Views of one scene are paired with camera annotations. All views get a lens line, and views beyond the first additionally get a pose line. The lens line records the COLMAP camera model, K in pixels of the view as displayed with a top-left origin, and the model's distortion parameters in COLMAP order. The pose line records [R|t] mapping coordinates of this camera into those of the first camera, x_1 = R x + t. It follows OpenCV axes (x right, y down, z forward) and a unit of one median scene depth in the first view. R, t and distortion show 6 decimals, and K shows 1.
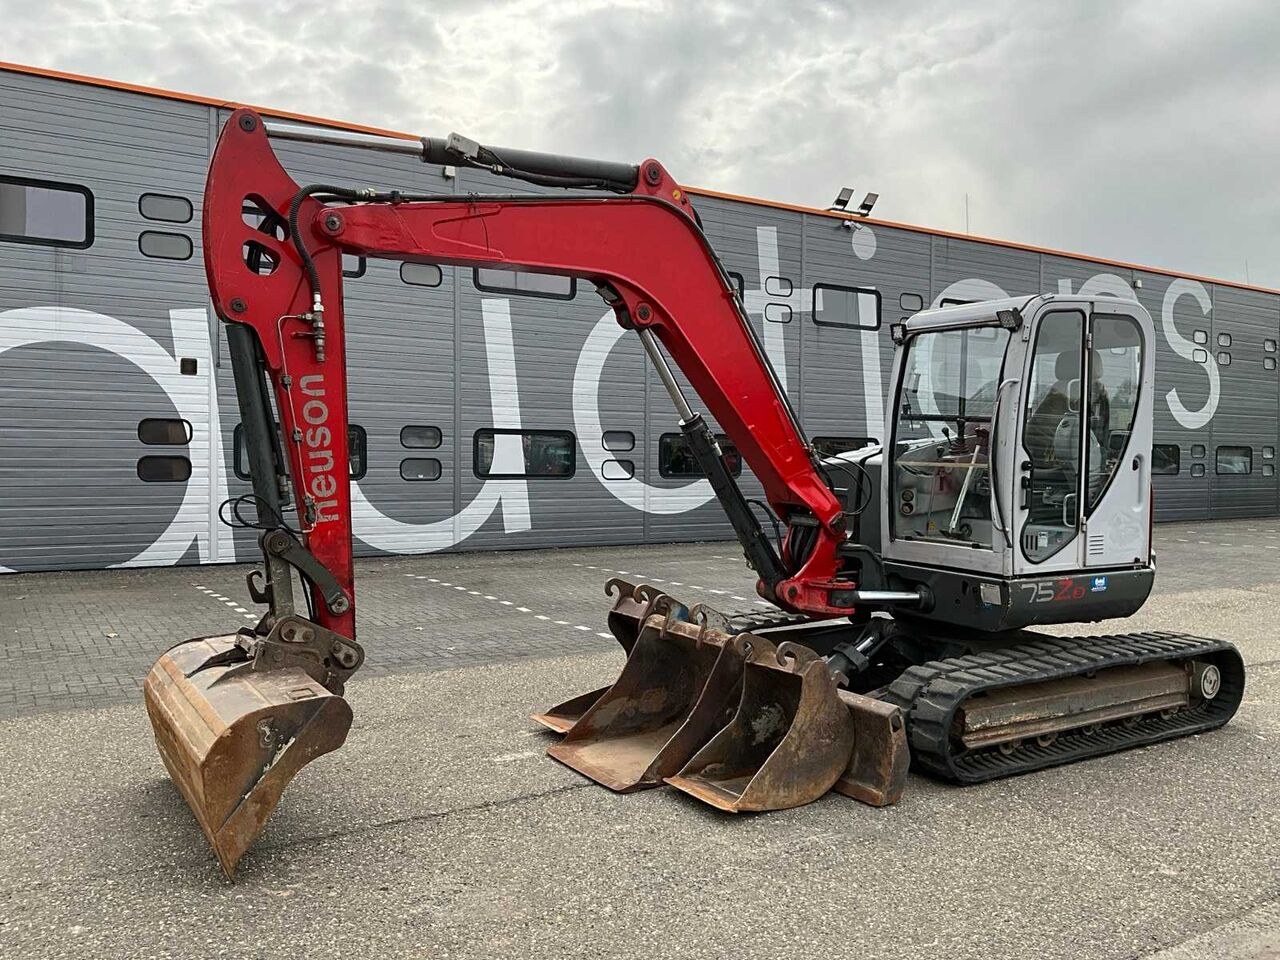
lens RADIAL K [[1054.2, 0, 634.3], [0, 1054.2, 480.8], [0, 0, 1]] dist [0.116570, -0.223818]
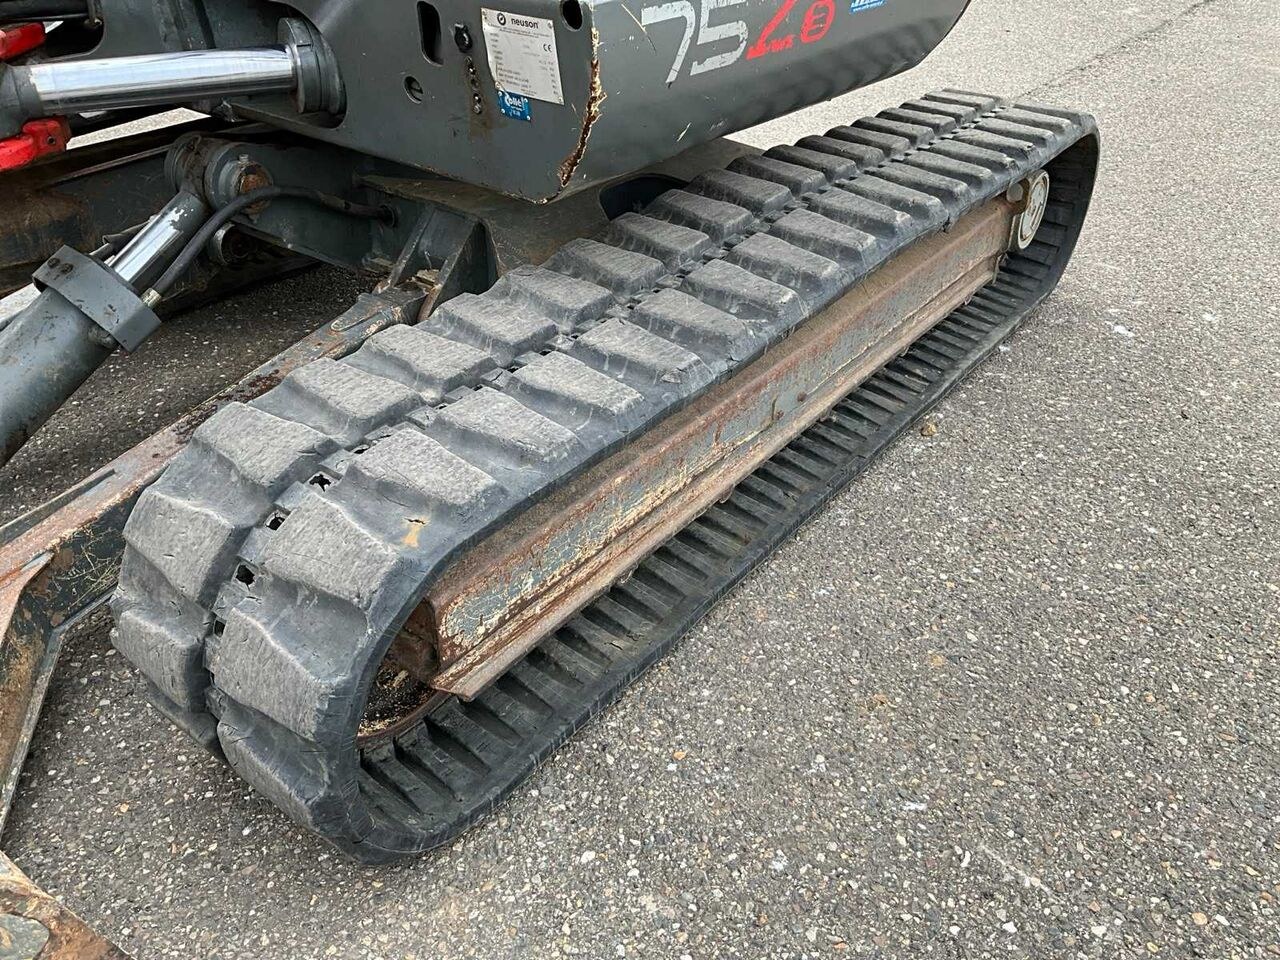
lens RADIAL K [[1054.2, 0, 634.3], [0, 1054.2, 480.8], [0, 0, 1]] dist [0.116570, -0.223818]
pose [[0.931685, -0.194330, 0.306918, 0.258899], [0.008505, 0.856321, 0.516373, 0.061832], [-0.363167, -0.478487, 0.799475, 0.733525]]
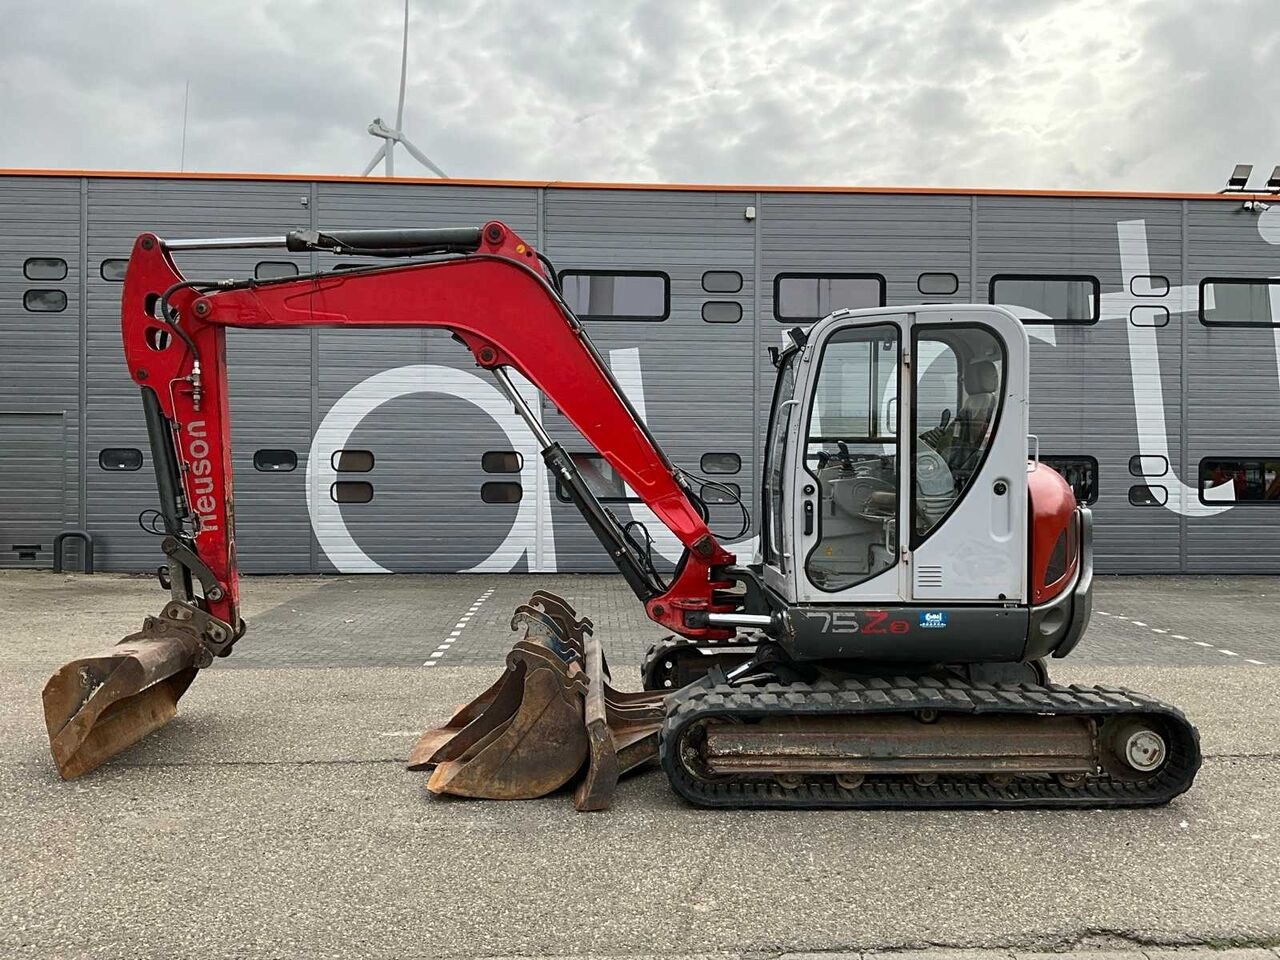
lens RADIAL K [[1054.2, 0, 634.3], [0, 1054.2, 480.8], [0, 0, 1]] dist [0.116570, -0.223818]
pose [[0.866740, -0.003342, -0.498749, 0.682672], [-0.008445, 0.999736, -0.021375, -0.000169], [0.498689, 0.022738, 0.866483, 0.087532]]
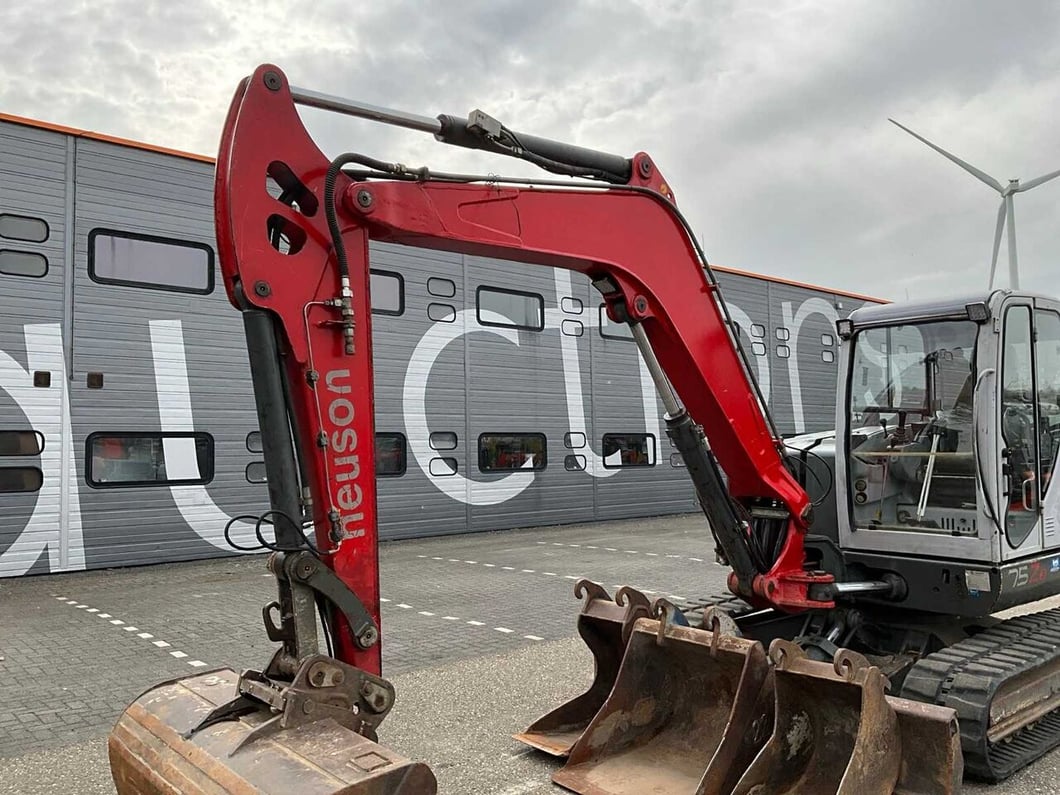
lens RADIAL K [[873.0, 0, 525.2], [0, 873.0, 398.1], [0, 0, 1]] dist [0.116570, -0.223818]
pose [[0.988053, -0.016772, 0.153200, -0.210560], [0.029791, 0.996097, -0.083087, -0.009421], [-0.151209, 0.086658, 0.984696, 0.218269]]
